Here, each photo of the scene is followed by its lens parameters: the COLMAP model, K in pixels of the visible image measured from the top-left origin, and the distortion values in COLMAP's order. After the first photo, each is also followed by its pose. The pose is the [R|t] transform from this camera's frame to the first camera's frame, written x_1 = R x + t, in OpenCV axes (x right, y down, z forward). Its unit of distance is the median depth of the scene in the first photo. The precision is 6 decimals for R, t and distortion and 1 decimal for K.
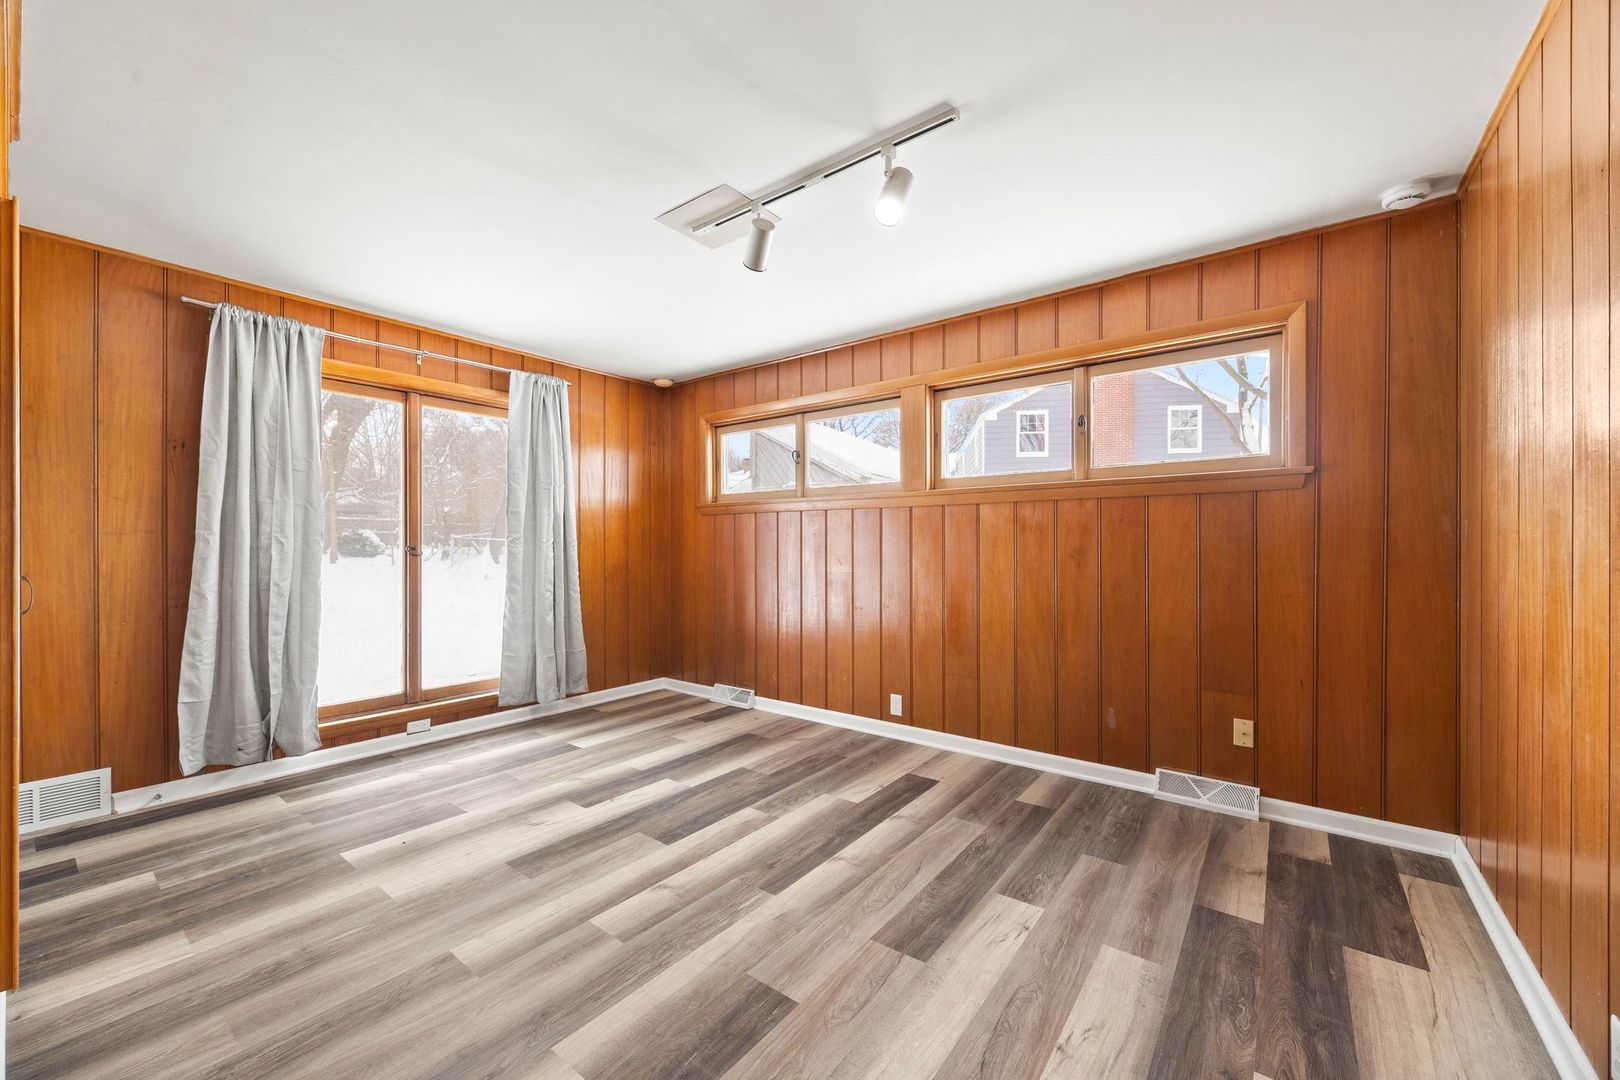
lens RADIAL K [[622.3, 0, 816.4], [0, 622.3, 553.3], [0, 0, 1]] dist [0.009828, -0.000417]
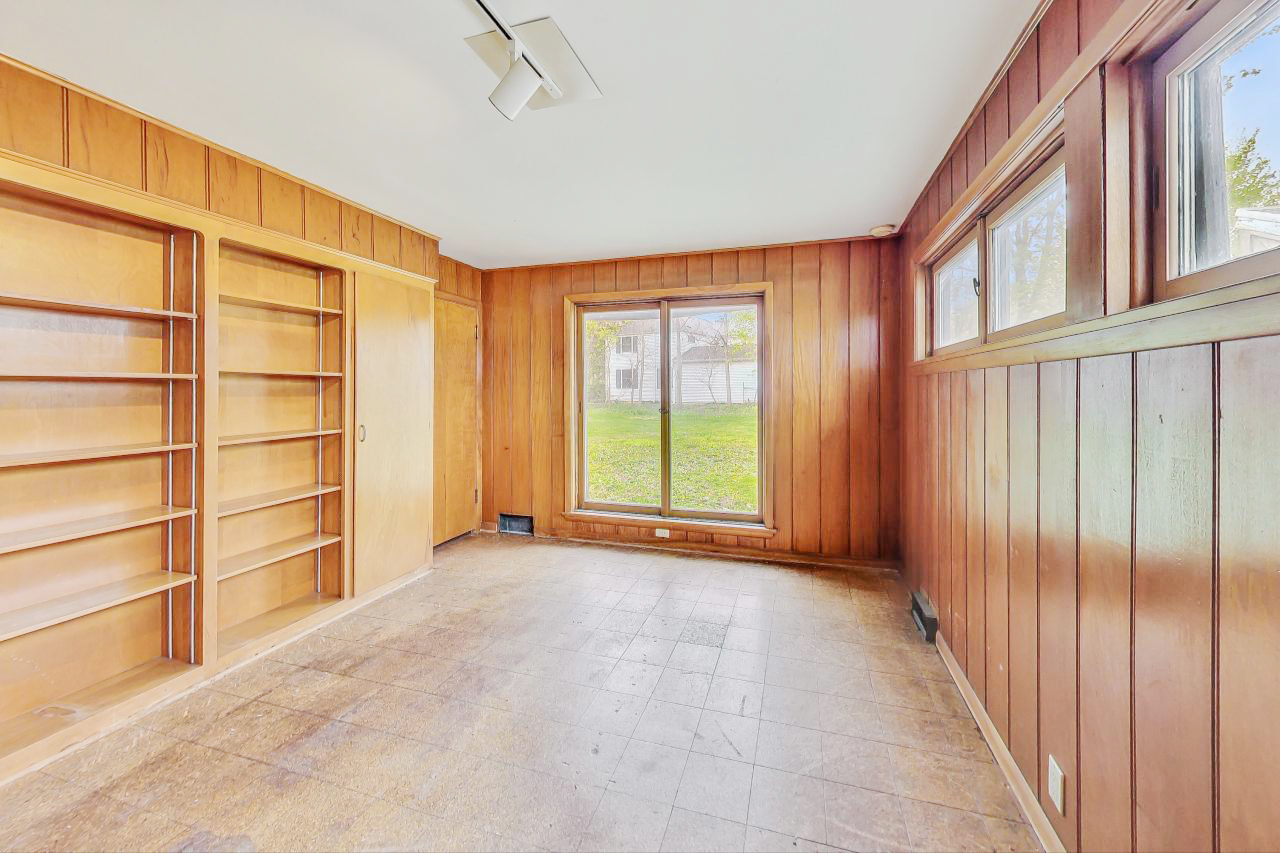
lens RADIAL K [[459.0, 0, 668.3], [0, 459.0, 392.4], [0, 0, 1]] dist [-0.002009, -0.000075]
pose [[0.377469, 0.005260, -0.926007, 0.383206], [-0.010047, 0.999948, 0.001585, -0.053440], [0.925968, 0.008706, 0.377502, 0.682939]]
